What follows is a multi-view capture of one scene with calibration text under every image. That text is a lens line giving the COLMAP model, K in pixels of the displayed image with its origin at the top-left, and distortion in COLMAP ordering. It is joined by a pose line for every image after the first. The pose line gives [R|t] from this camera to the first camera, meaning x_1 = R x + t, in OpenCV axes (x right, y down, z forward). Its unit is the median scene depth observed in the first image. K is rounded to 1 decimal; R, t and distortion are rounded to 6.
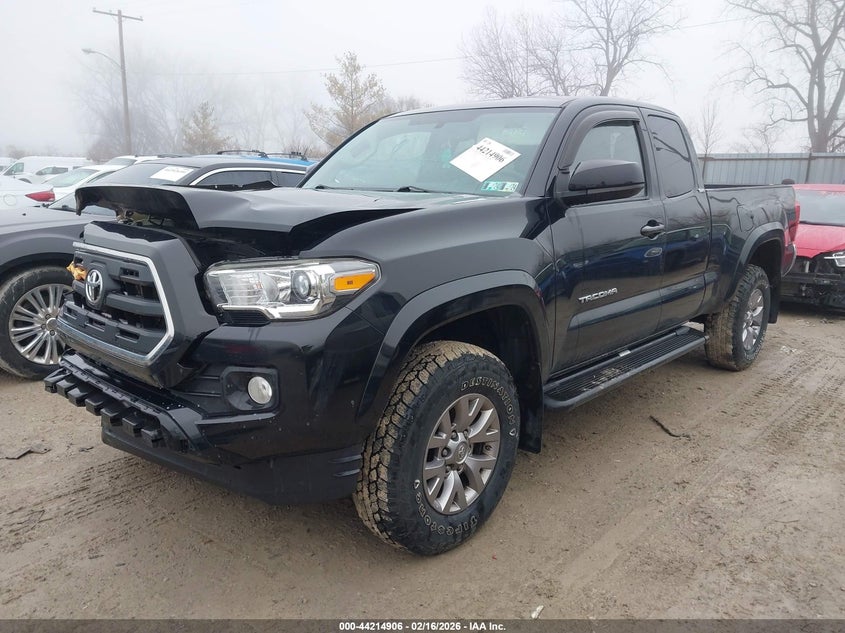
lens RADIAL K [[687.9, 0, 422.5], [0, 687.9, 316.5], [0, 0, 1]] dist [-0.037745, 0.004159]
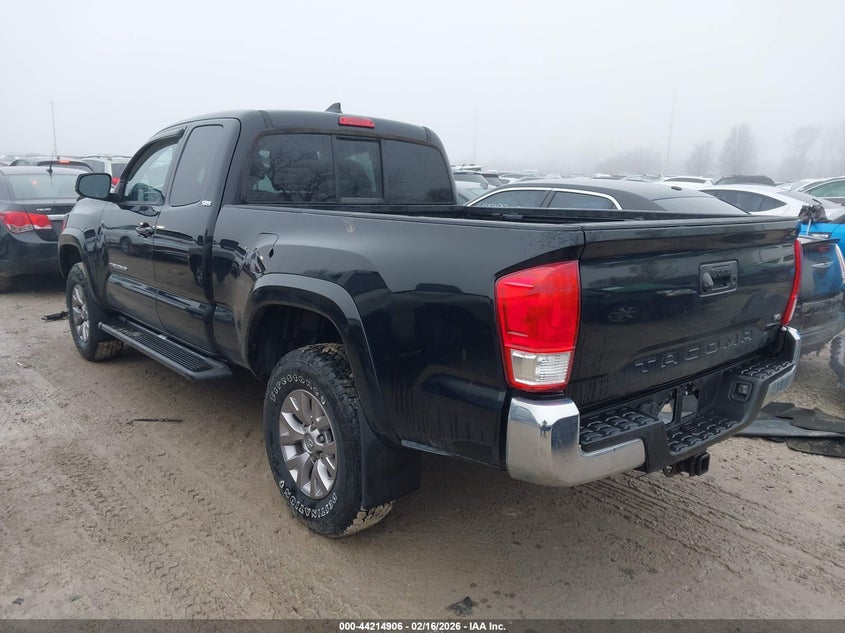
lens RADIAL K [[687.9, 0, 422.5], [0, 687.9, 316.5], [0, 0, 1]] dist [-0.037745, 0.004159]
pose [[-0.114581, 0.188241, -0.975416, 1.284839], [-0.237485, 0.948223, 0.210890, -0.307936], [0.964610, 0.255811, -0.063944, 1.398299]]
